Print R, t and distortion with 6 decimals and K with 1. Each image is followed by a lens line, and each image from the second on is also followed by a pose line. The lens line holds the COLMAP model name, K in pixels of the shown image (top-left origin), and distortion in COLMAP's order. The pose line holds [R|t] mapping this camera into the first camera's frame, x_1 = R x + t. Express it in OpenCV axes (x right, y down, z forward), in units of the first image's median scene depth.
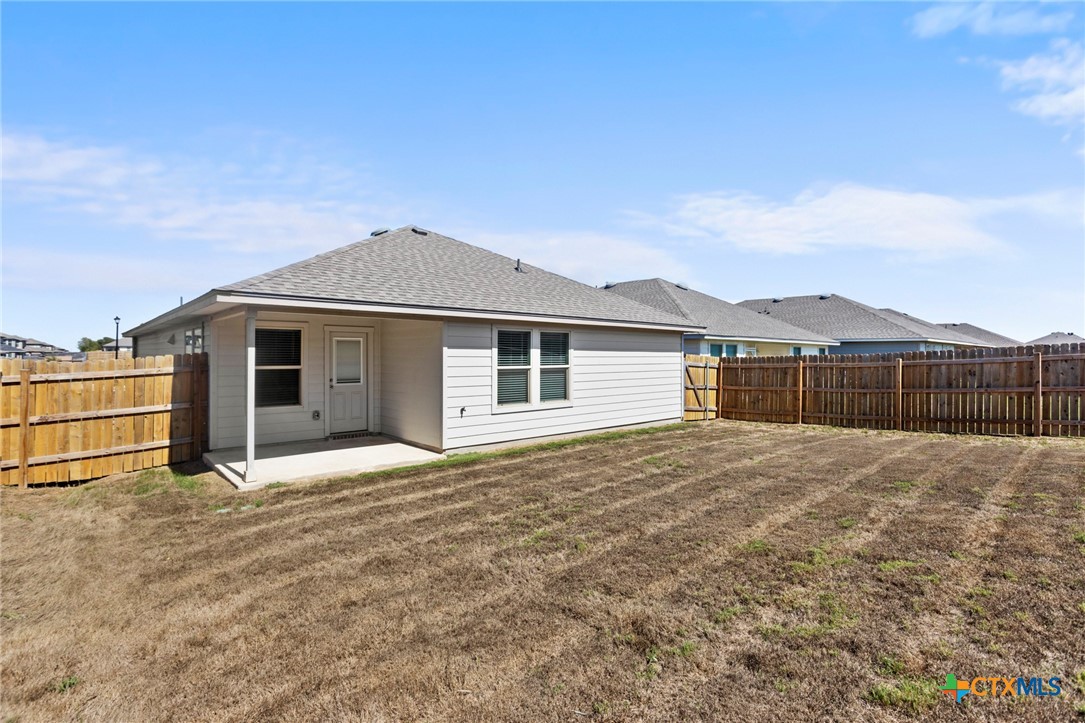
lens RADIAL K [[523.8, 0, 545.4], [0, 523.8, 358.9], [0, 0, 1]] dist [-0.023317, 0.008032]
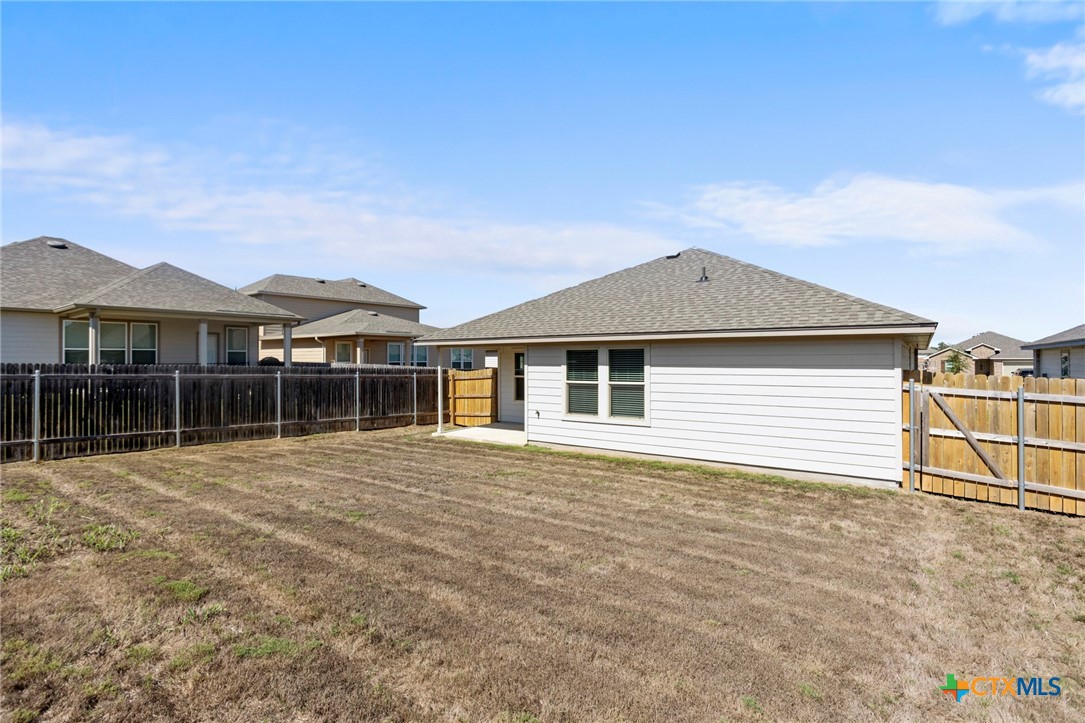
lens RADIAL K [[523.8, 0, 549.7], [0, 523.8, 361.4], [0, 0, 1]] dist [-0.023317, 0.008032]
pose [[0.192769, 0.003499, -0.981238, 1.013228], [0.000999, 0.999992, 0.003762, -0.032078], [0.981244, -0.001706, 0.192764, 0.693521]]
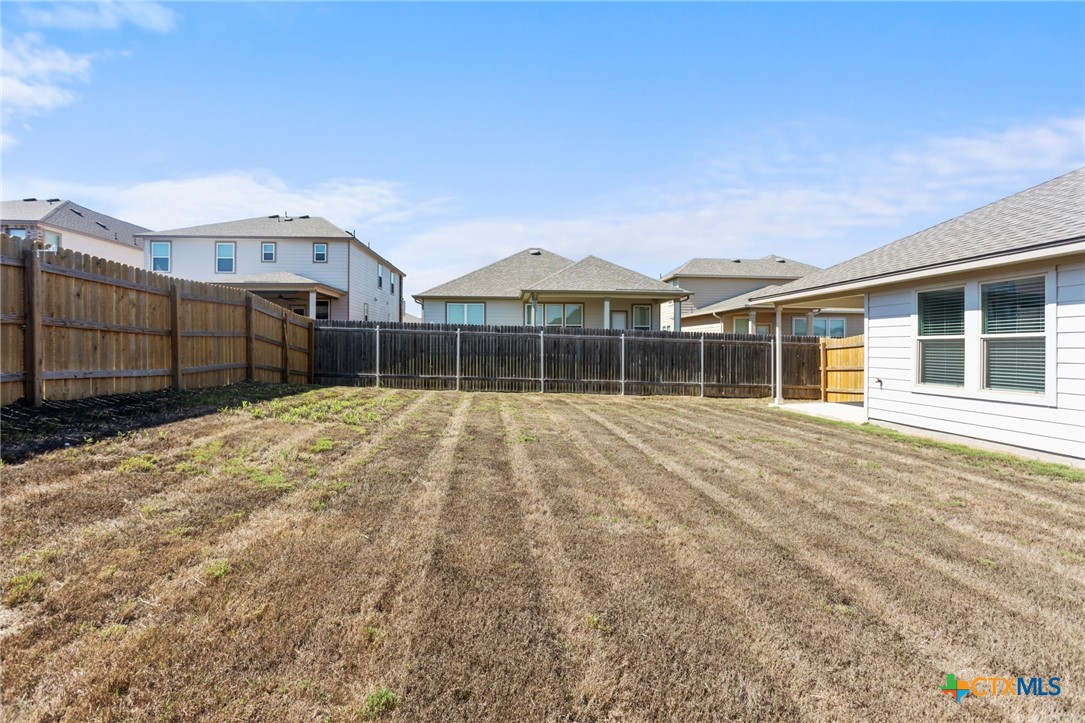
lens RADIAL K [[523.8, 0, 549.3], [0, 523.8, 353.1], [0, 0, 1]] dist [-0.023317, 0.008032]
pose [[-0.598711, 0.006783, -0.800936, 0.877496], [-0.004135, 0.999925, 0.011559, 0.032360], [0.800954, 0.010233, -0.598638, 0.968973]]
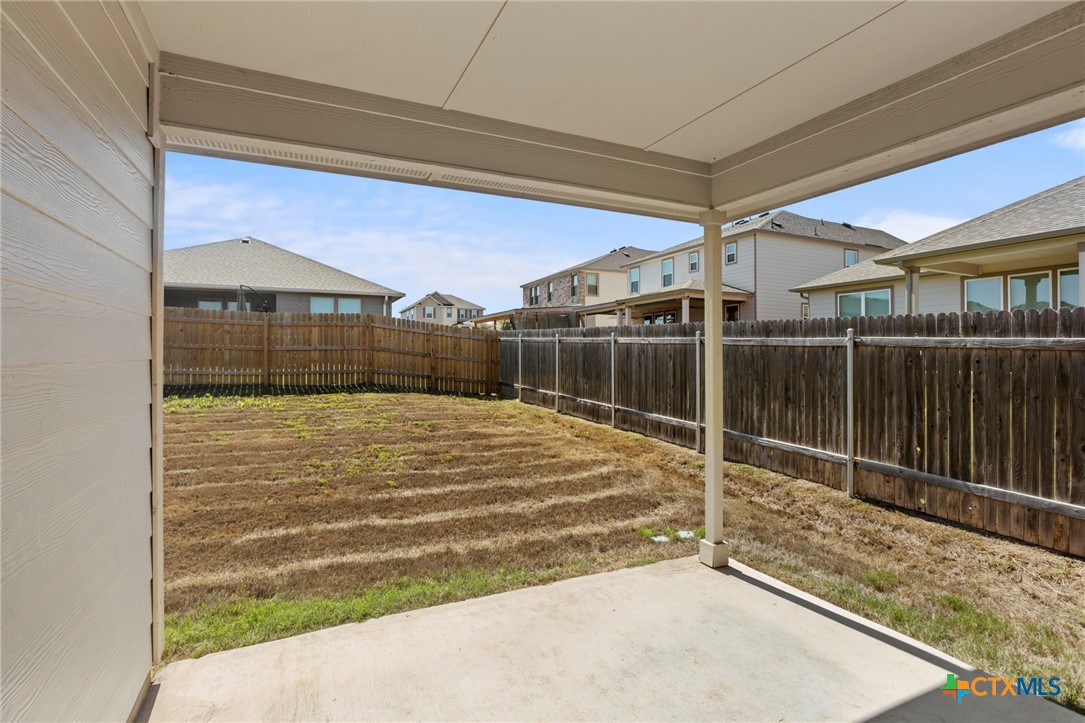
lens RADIAL K [[523.8, 0, 545.0], [0, 523.8, 354.7], [0, 0, 1]] dist [-0.023317, 0.008032]
pose [[-0.955740, -0.001008, 0.294211, -0.380732], [-0.000164, 0.999996, 0.002893, 0.025157], [-0.294213, 0.002717, -0.955736, 1.028604]]
